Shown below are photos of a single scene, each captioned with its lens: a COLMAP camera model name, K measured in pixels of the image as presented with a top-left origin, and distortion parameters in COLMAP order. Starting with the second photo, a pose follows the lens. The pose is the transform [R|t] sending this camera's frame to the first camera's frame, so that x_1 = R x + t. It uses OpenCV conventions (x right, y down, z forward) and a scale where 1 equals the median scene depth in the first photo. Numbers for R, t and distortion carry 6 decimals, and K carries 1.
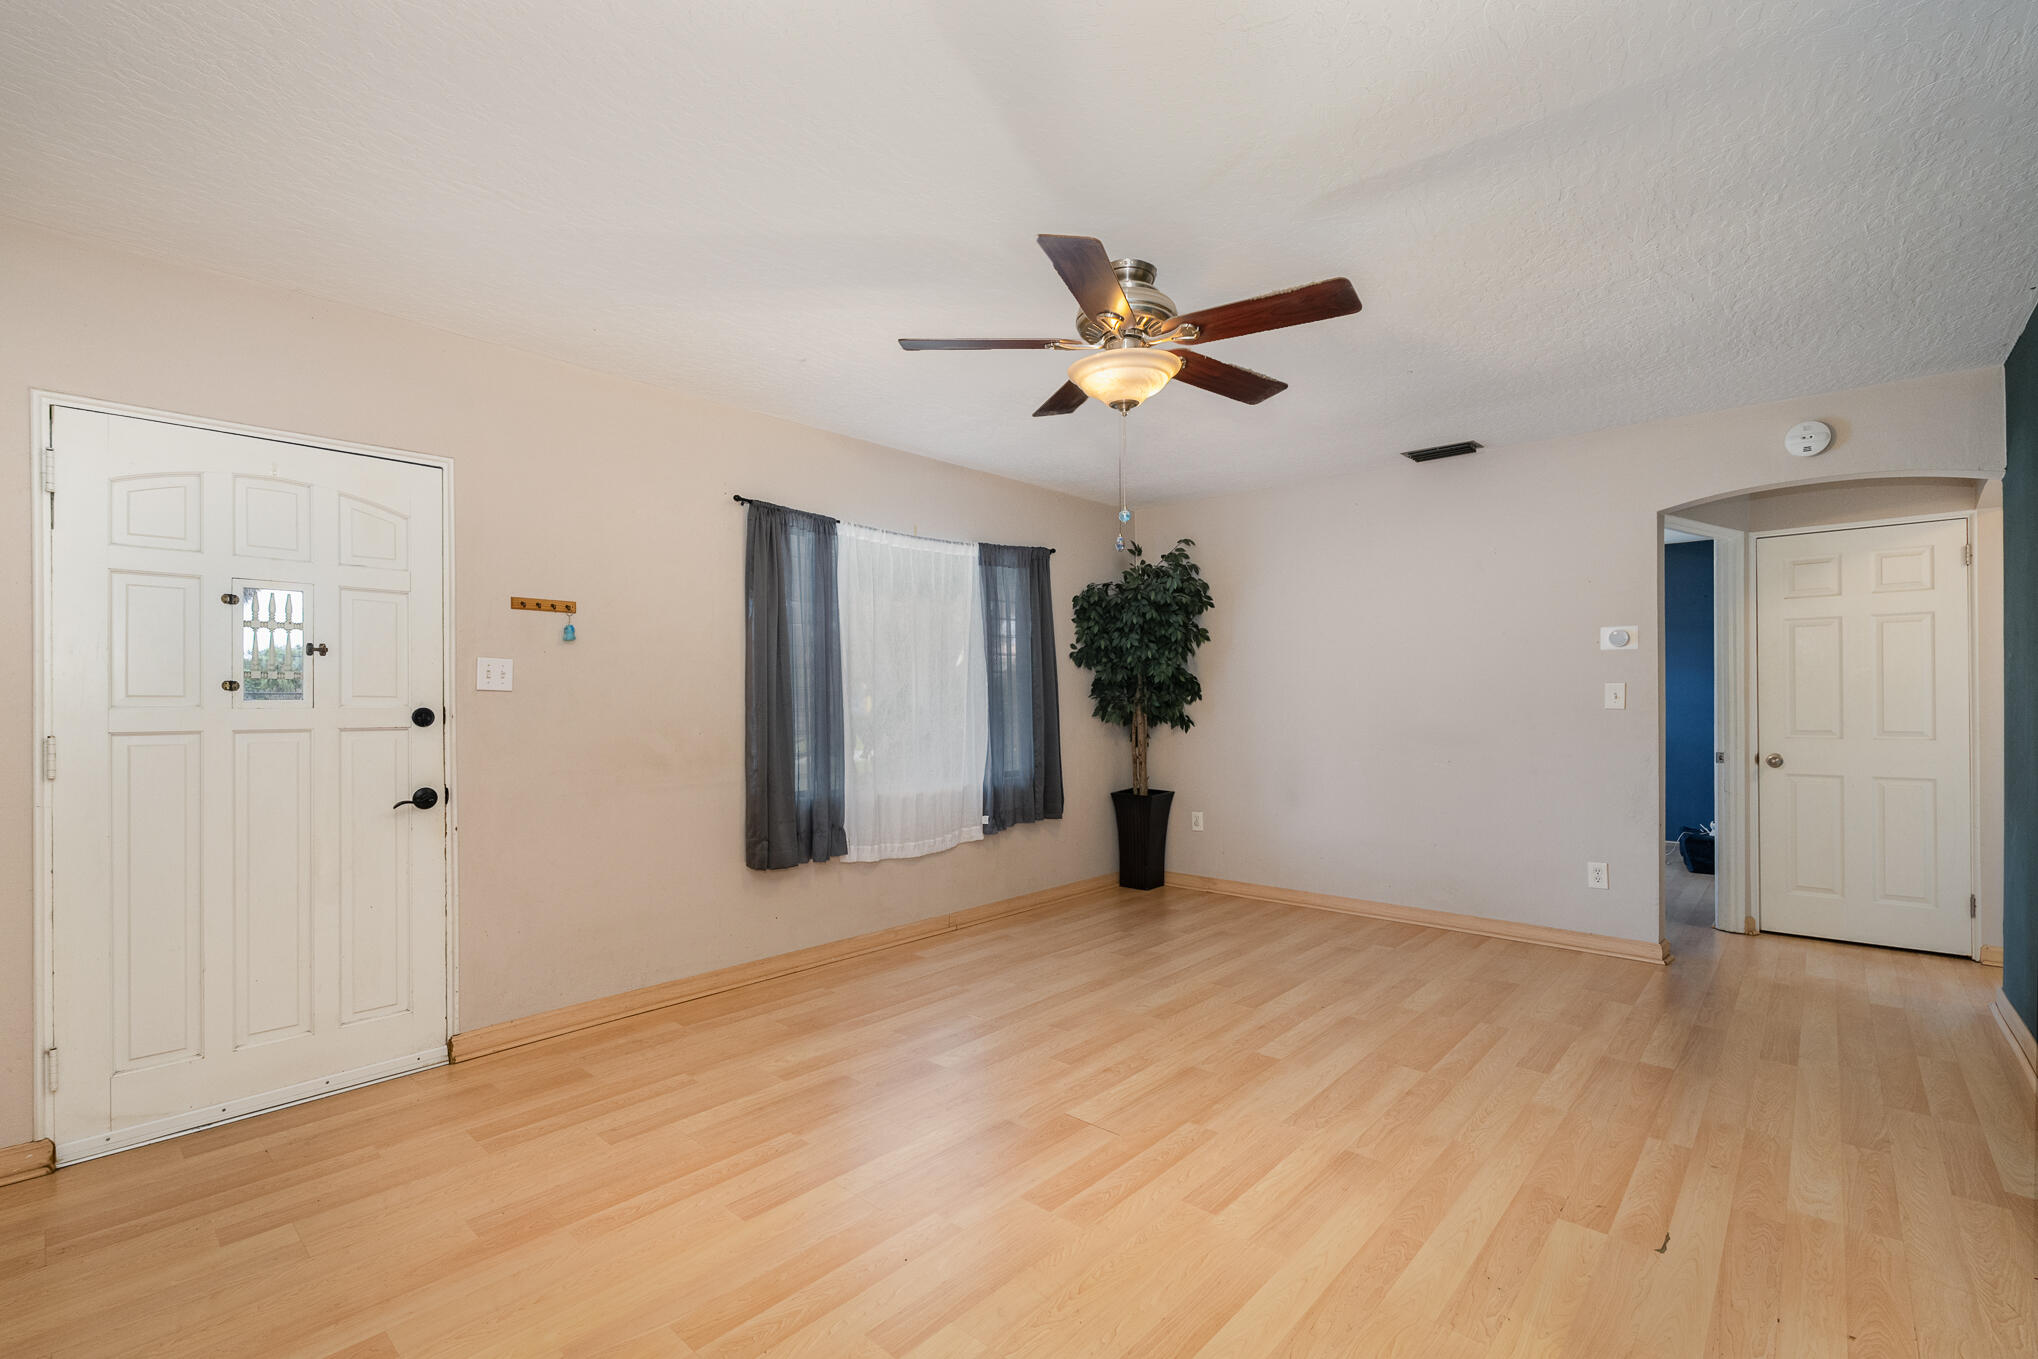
lens RADIAL K [[895.2, 0, 1017.8], [0, 895.2, 706.8], [0, 0, 1]] dist [-0.001498, -0.000193]
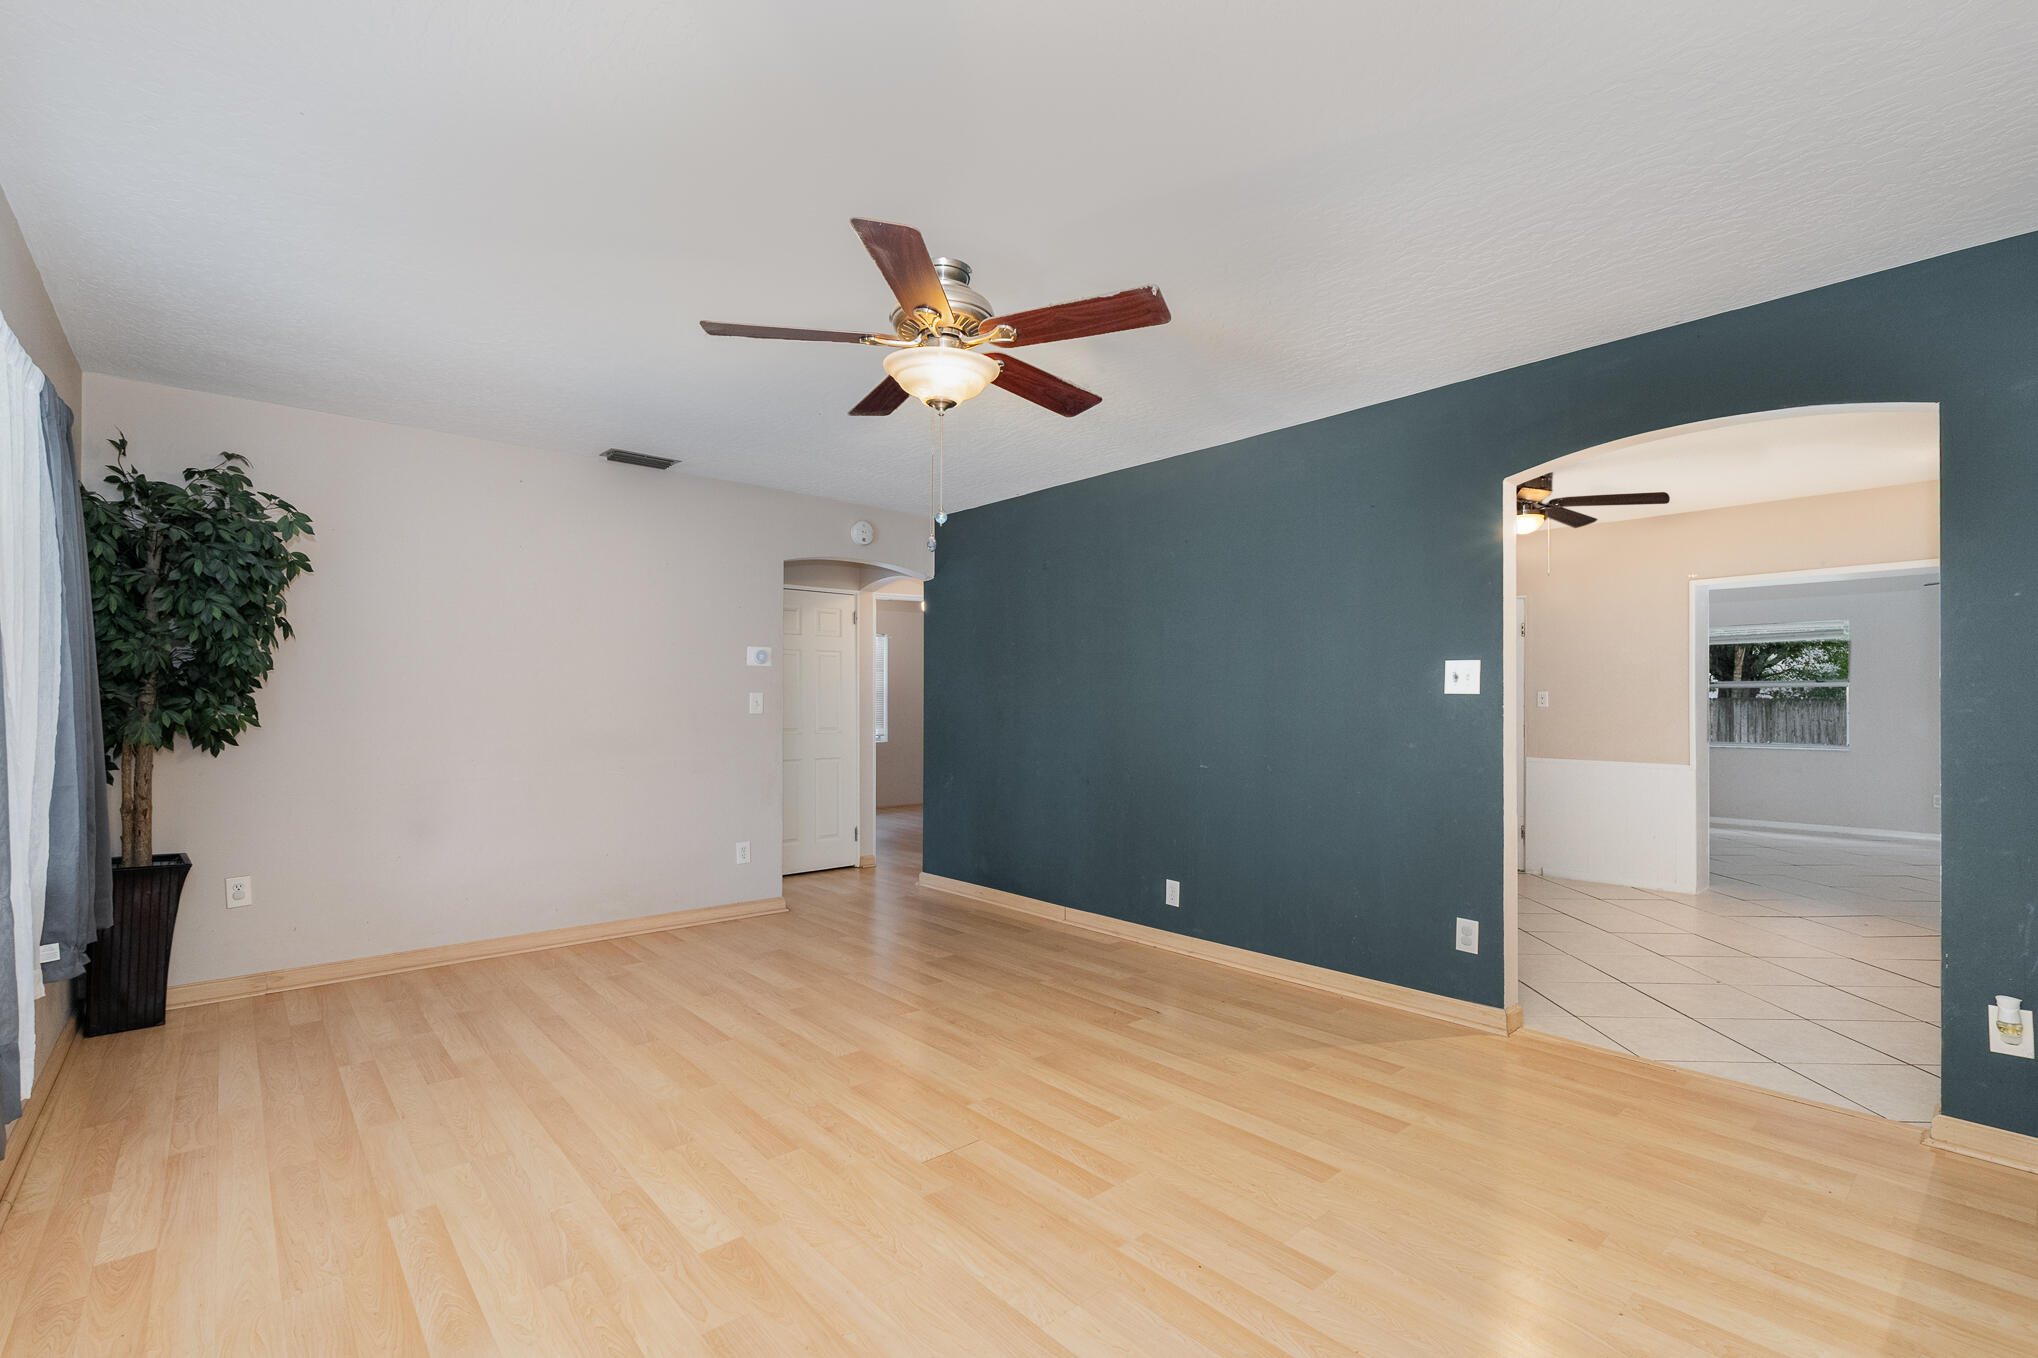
lens RADIAL K [[911.8, 0, 1021.6], [0, 911.8, 704.5], [0, 0, 1]] dist [-0.001107, -0.000332]
pose [[0.116427, 0.005063, 0.993186, -0.540959], [0.005057, 0.999971, -0.005691, -0.001645], [-0.993186, 0.005685, 0.116398, 0.501510]]
